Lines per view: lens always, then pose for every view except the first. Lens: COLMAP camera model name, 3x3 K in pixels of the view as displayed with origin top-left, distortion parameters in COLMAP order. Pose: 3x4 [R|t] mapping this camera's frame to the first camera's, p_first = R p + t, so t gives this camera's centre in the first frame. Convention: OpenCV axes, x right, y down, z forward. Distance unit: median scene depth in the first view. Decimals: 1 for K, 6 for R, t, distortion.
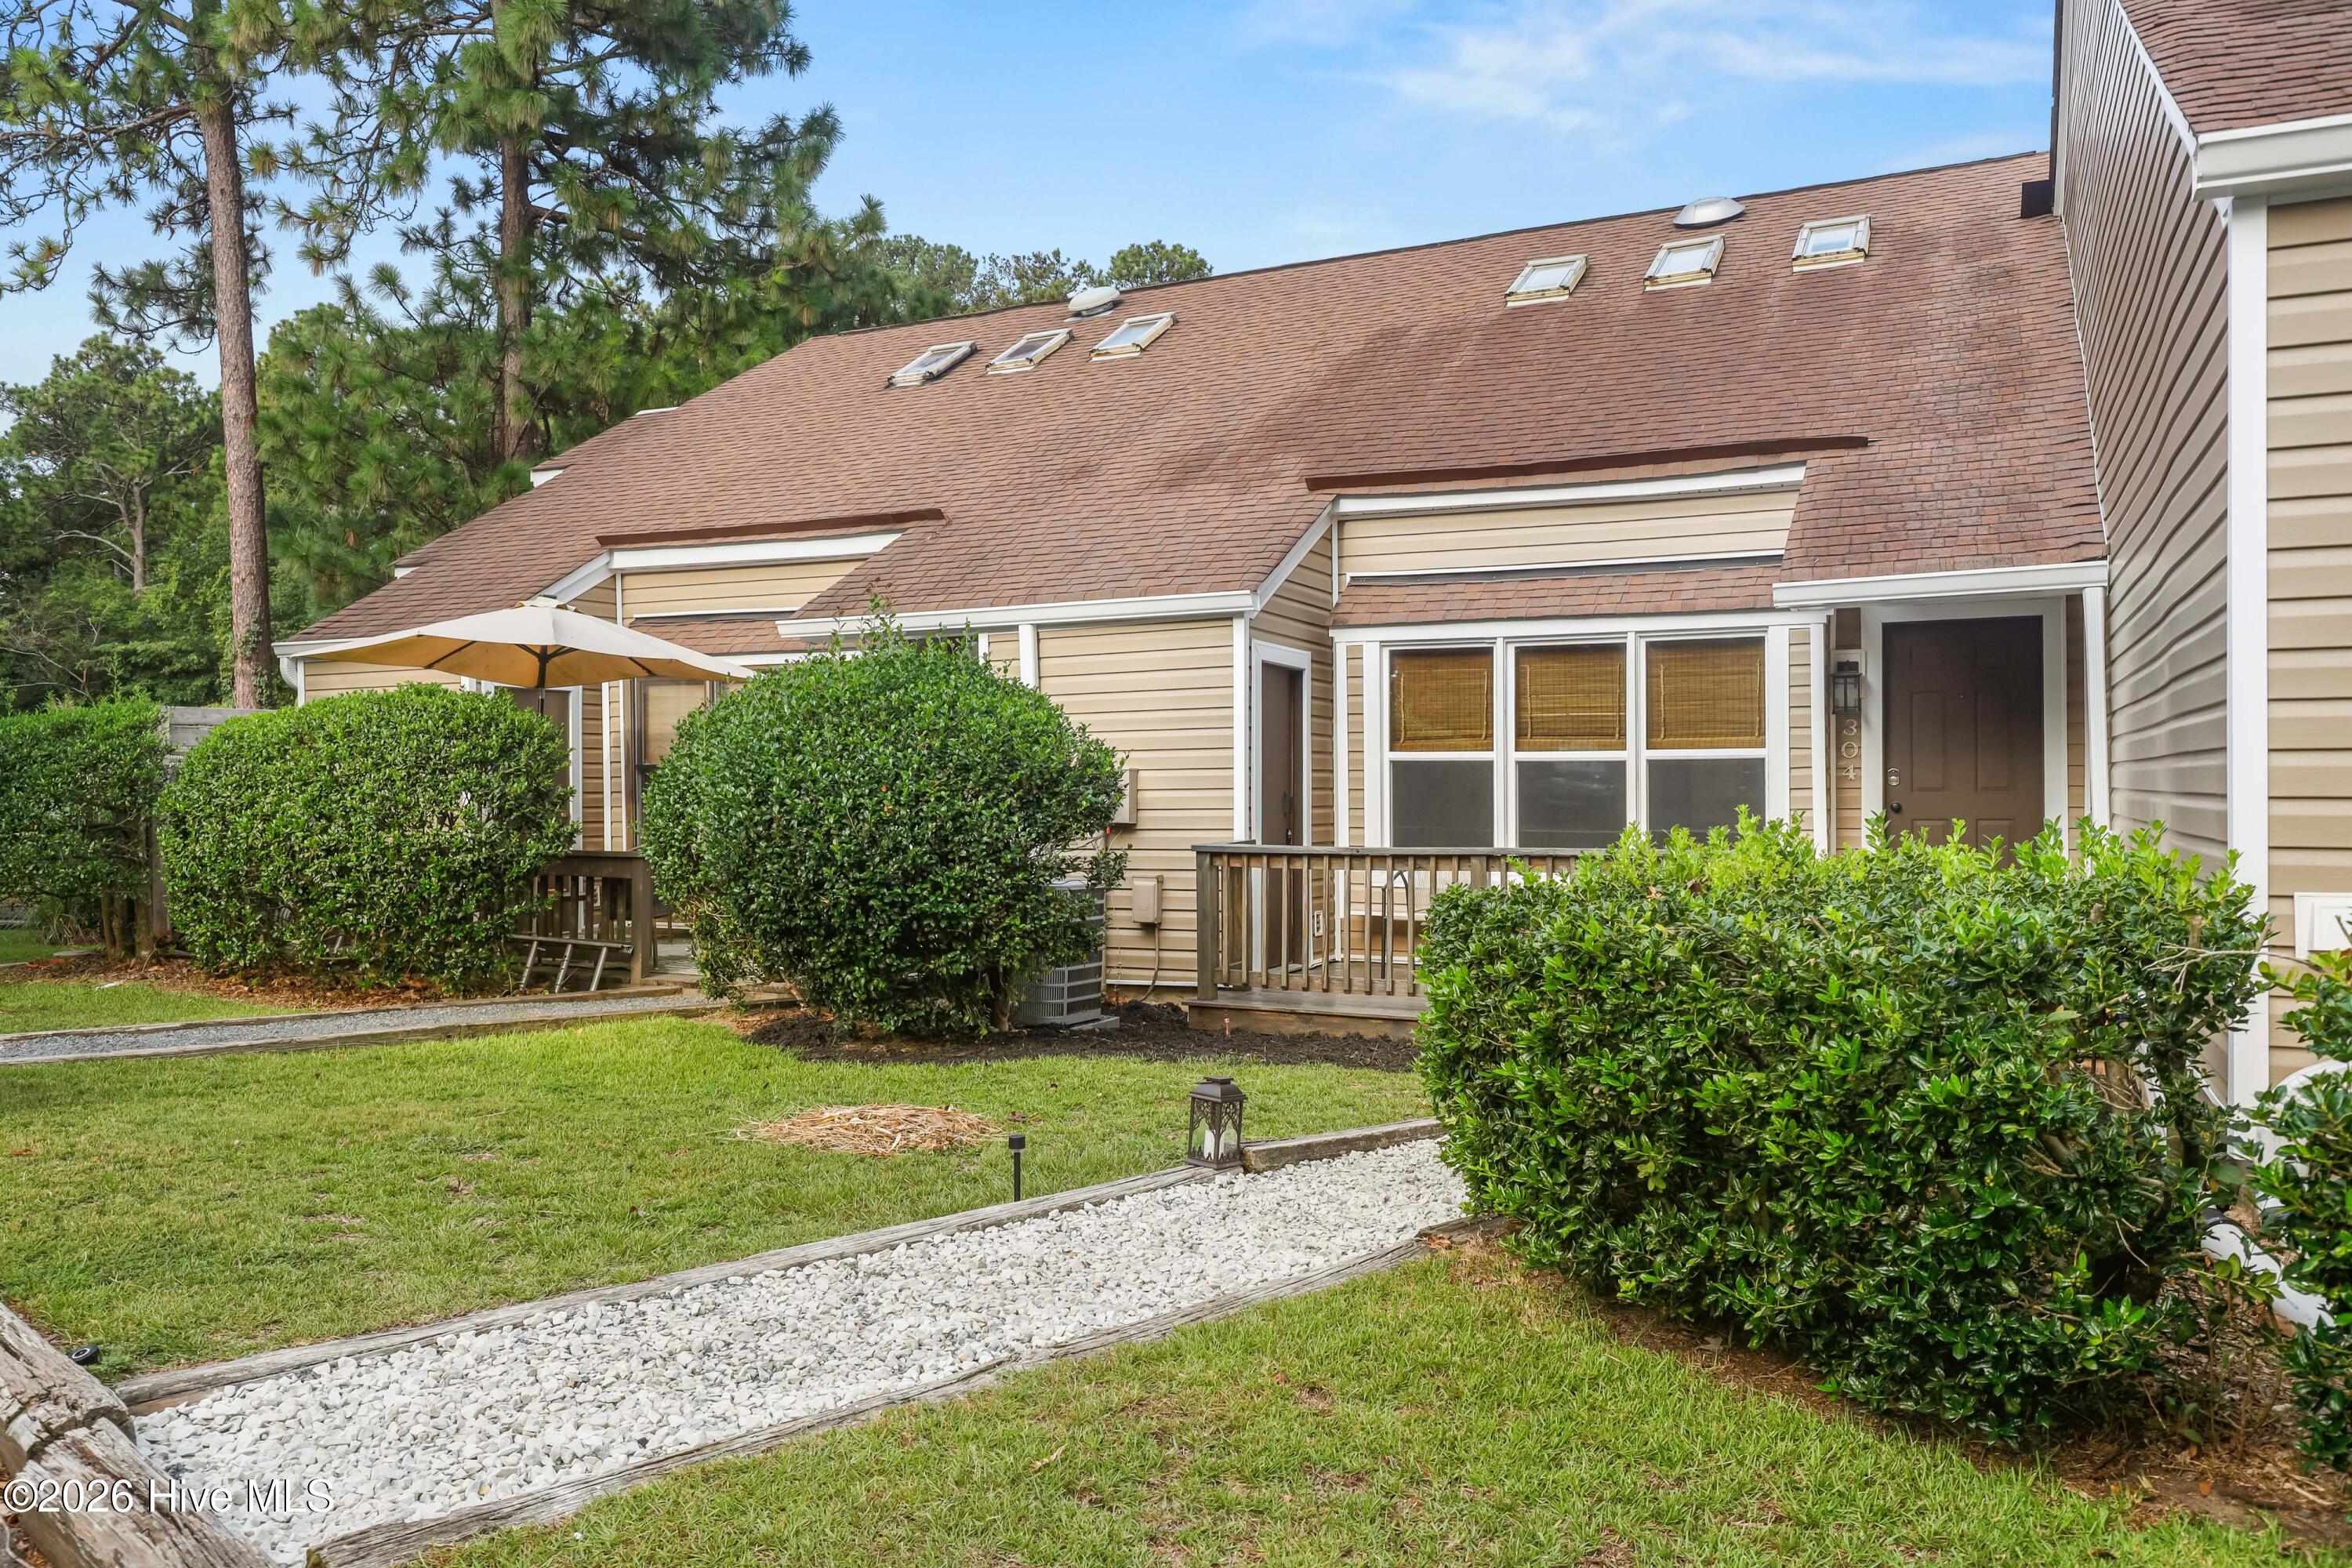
lens RADIAL K [[1735.5, 0, 1176.0], [0, 1735.5, 784.0], [0, 0, 1]] dist [0.035117, -0.000636]
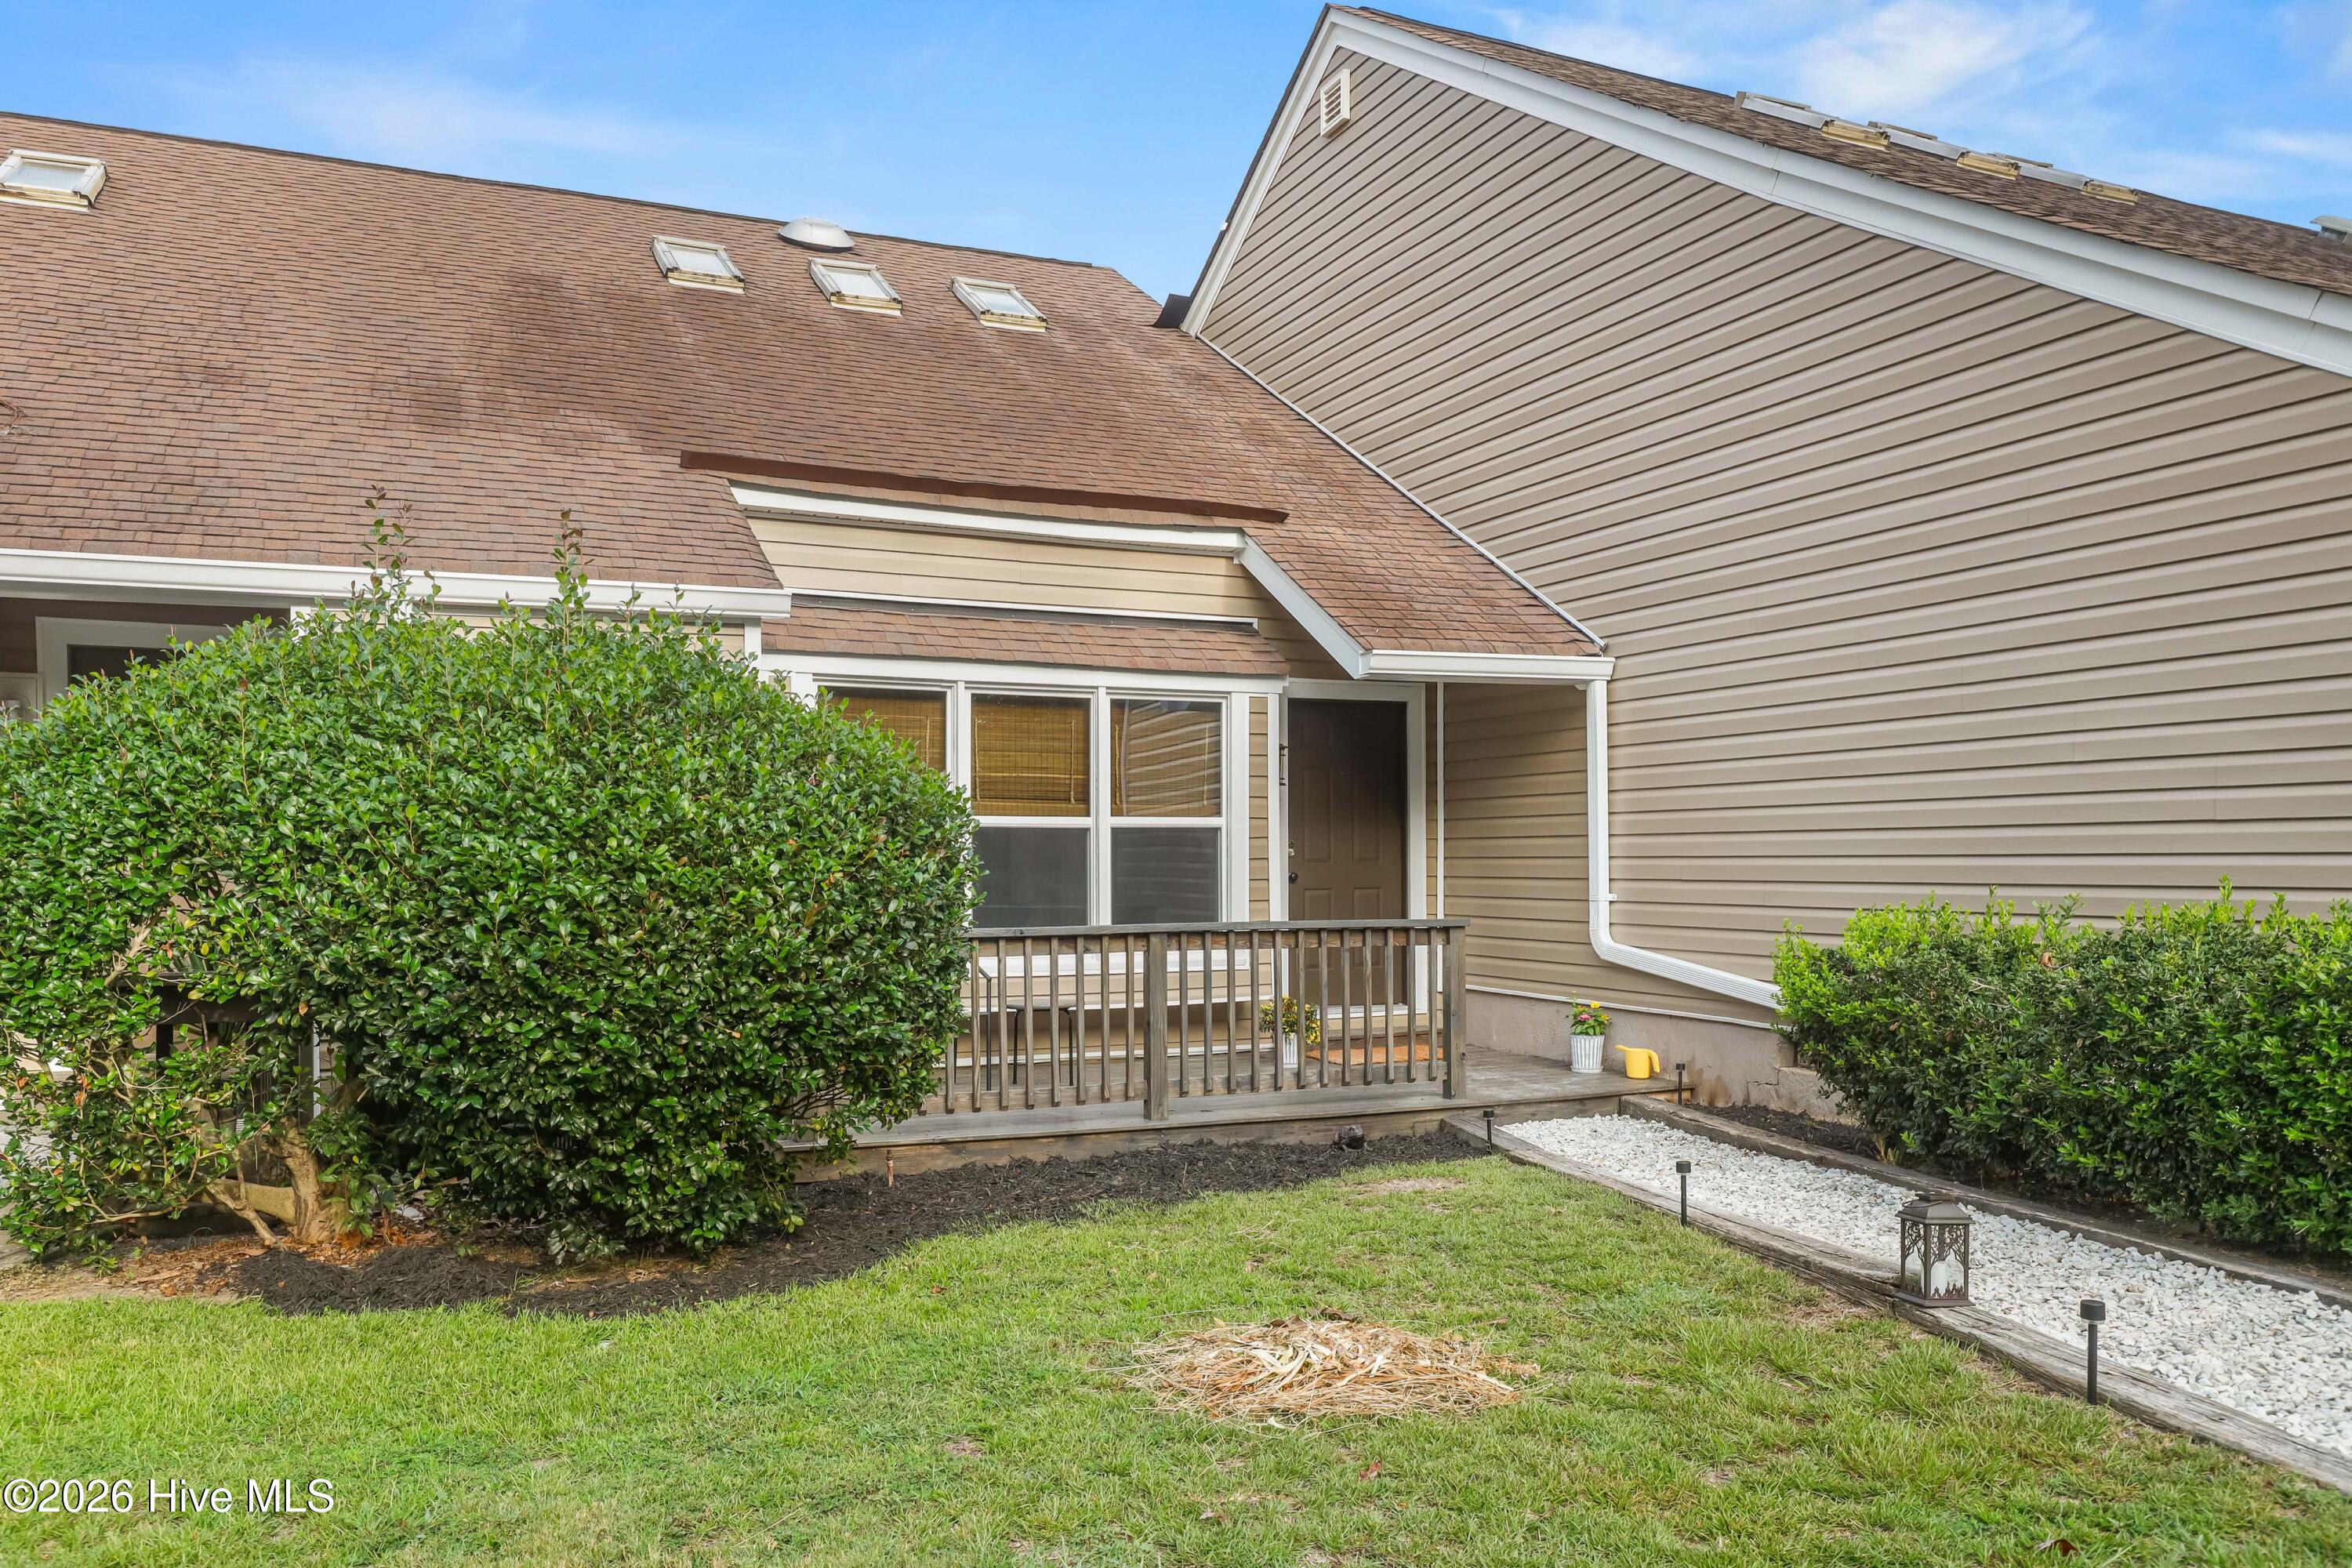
lens RADIAL K [[1783.0, 0, 1176.6], [0, 1783.0, 878.7], [0, 0, 1]] dist [0.047221, 0.000693]
pose [[0.666540, -0.001065, 0.745468, -0.415003], [-0.002025, 0.999993, 0.003238, 0.009895], [-0.745466, -0.003668, 0.666533, 0.353483]]
